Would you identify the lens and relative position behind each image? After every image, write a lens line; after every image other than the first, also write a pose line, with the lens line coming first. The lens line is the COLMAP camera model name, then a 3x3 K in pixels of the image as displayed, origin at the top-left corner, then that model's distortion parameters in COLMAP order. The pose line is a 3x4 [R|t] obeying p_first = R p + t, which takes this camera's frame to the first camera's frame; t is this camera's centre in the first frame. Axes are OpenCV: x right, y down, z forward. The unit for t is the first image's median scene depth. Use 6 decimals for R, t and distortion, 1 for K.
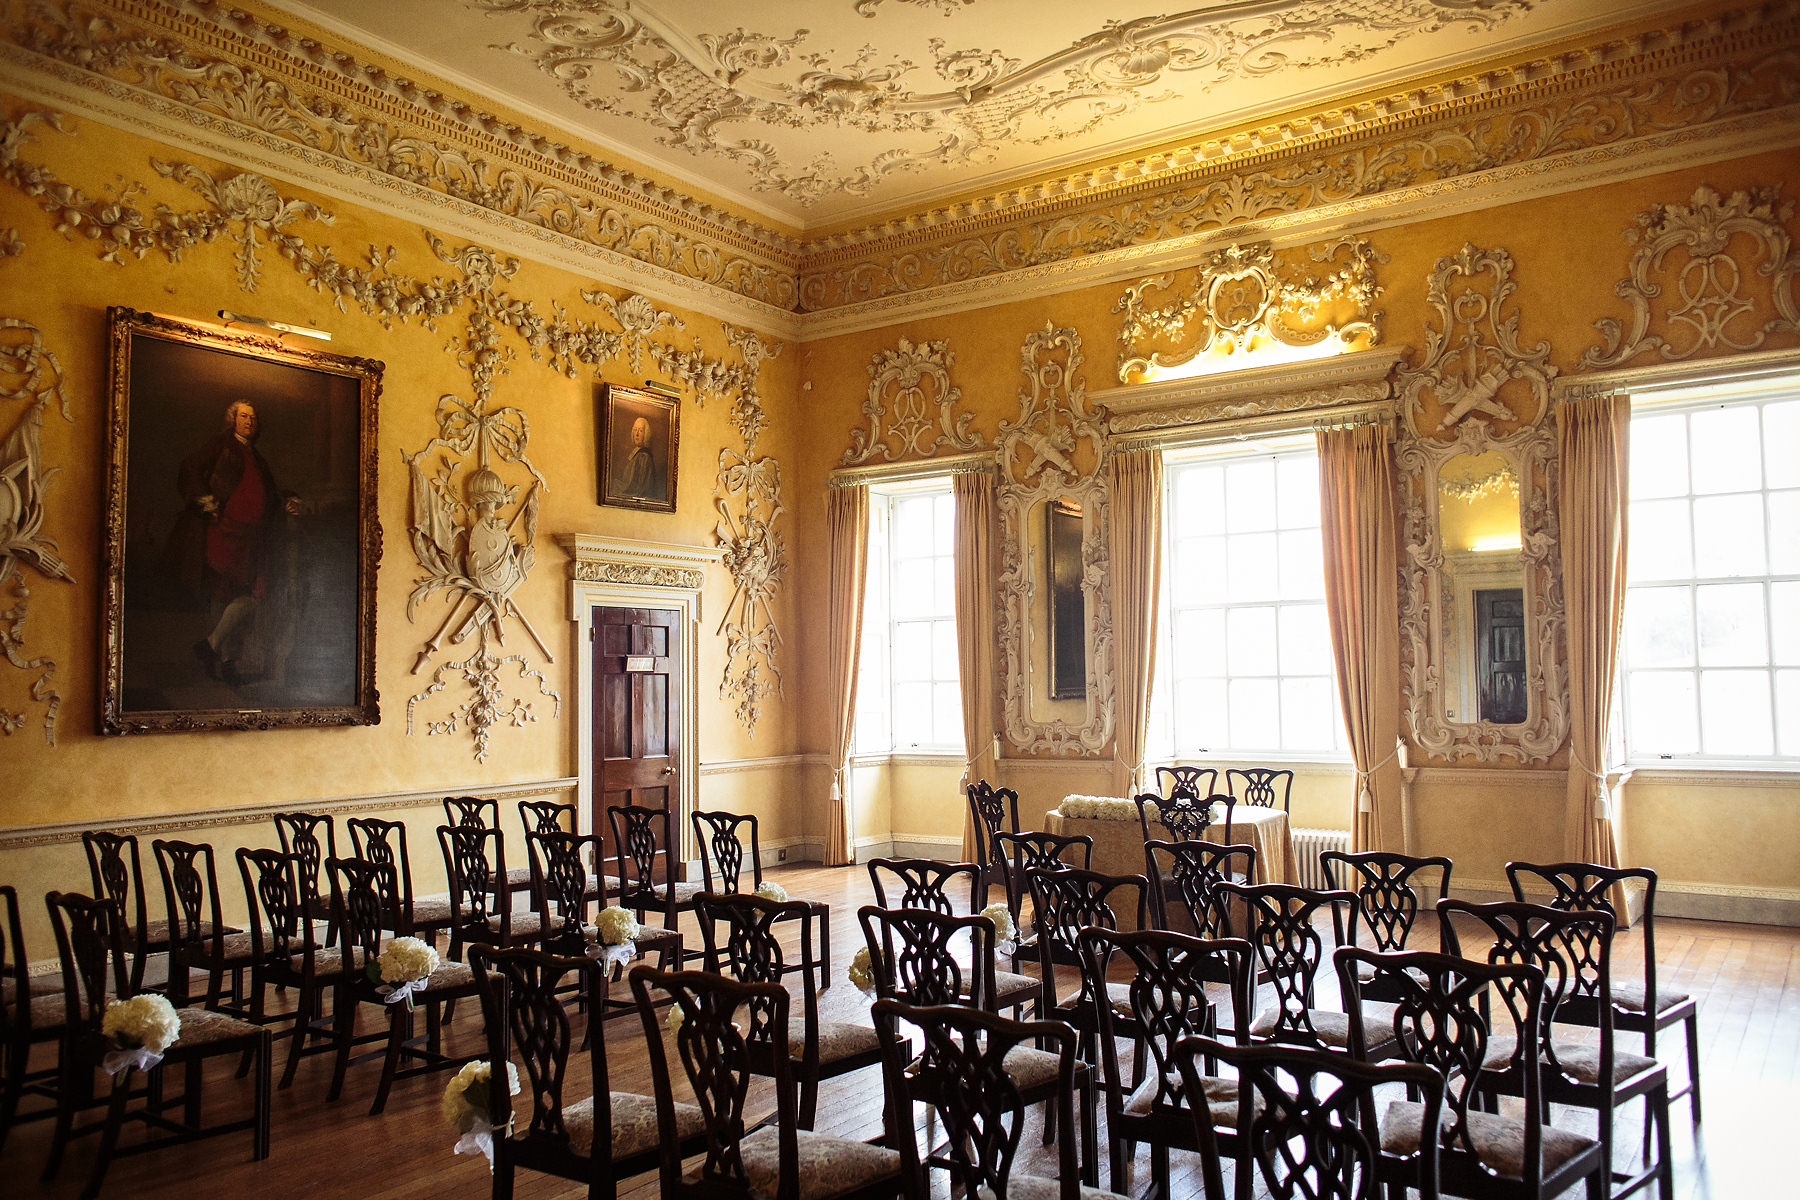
lens RADIAL K [[1430.8, 0, 826.7], [0, 1430.8, 570.4], [0, 0, 1]] dist [0.039728, -0.006374]
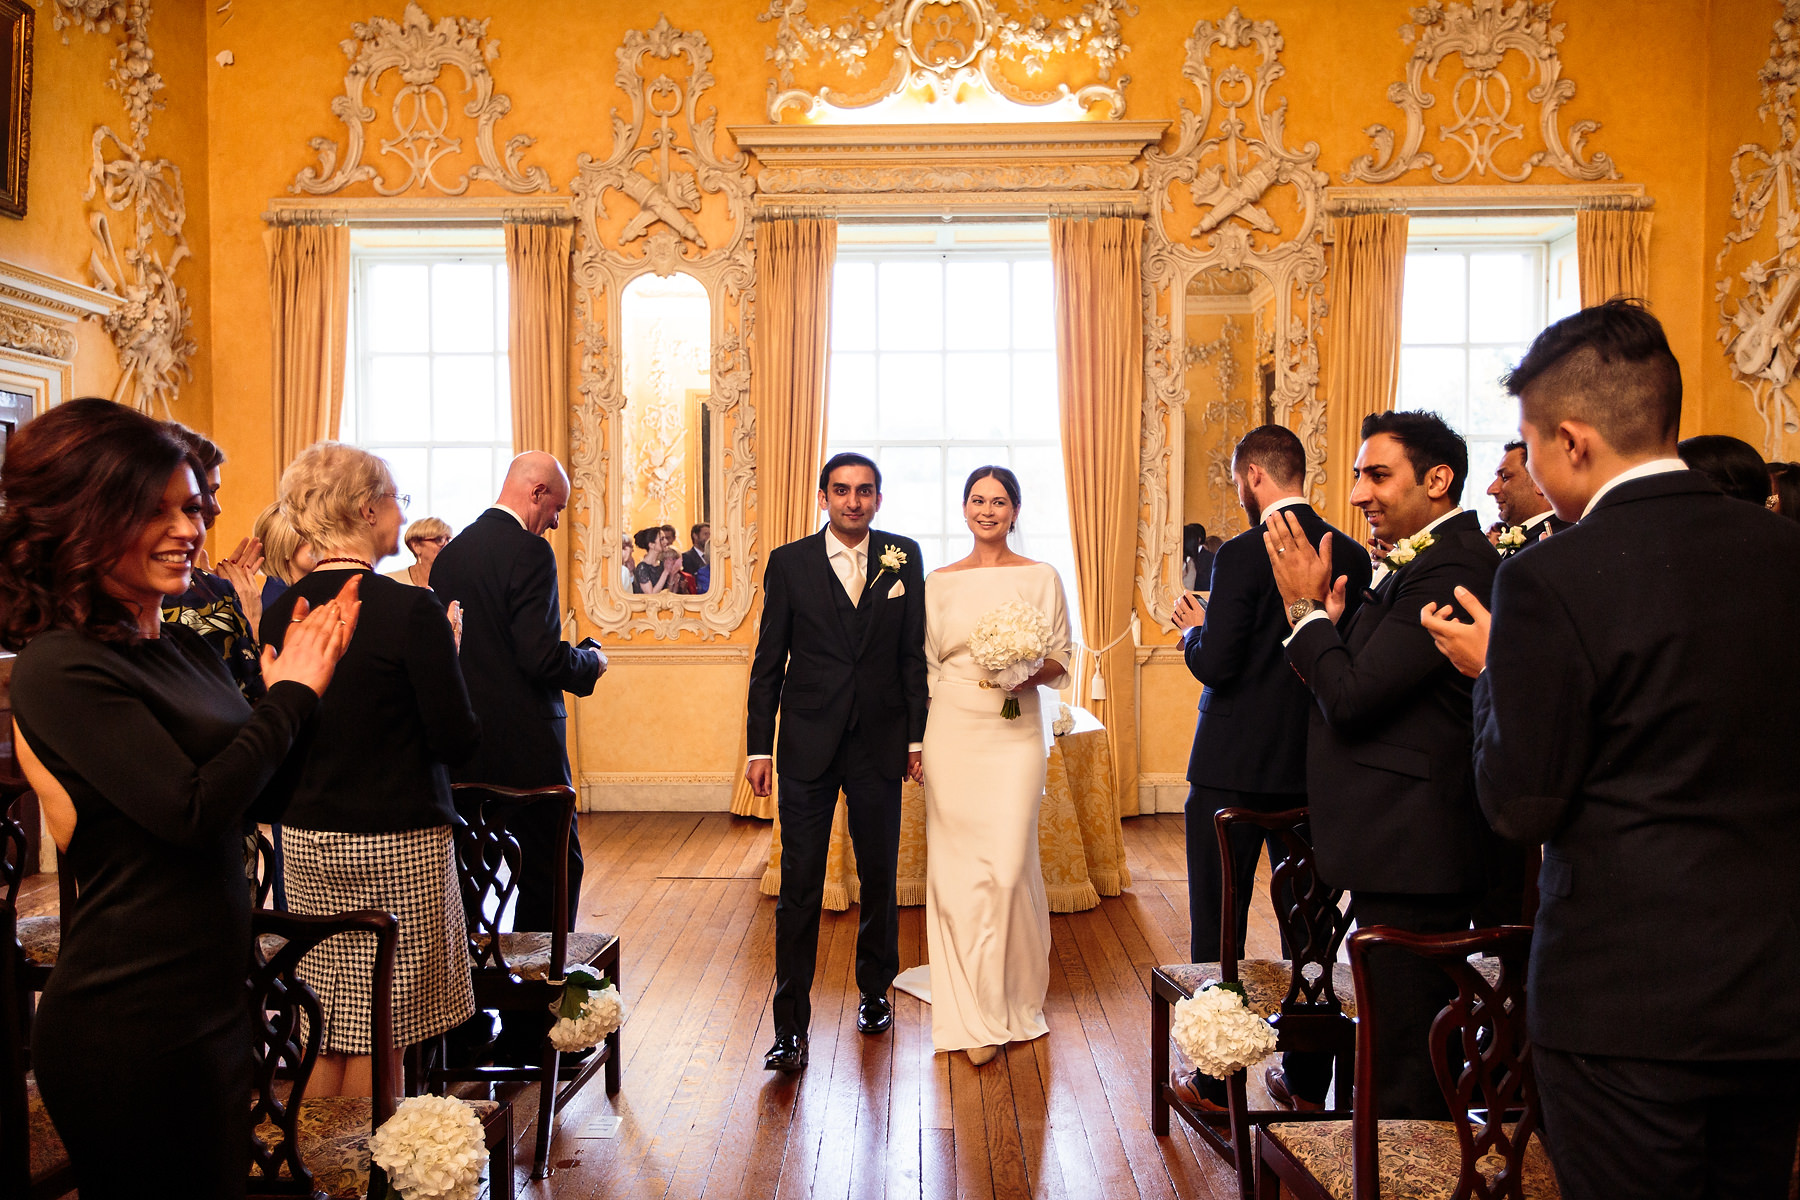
lens RADIAL K [[1436.1, 0, 901.0], [0, 1436.1, 617.8], [0, 0, 1]] dist [-0.001672, 0.009912]
pose [[0.816928, -0.005826, 0.576711, -0.173239], [-0.056201, 0.994386, 0.089656, 0.052558], [-0.573995, -0.105654, 0.812014, 0.386754]]
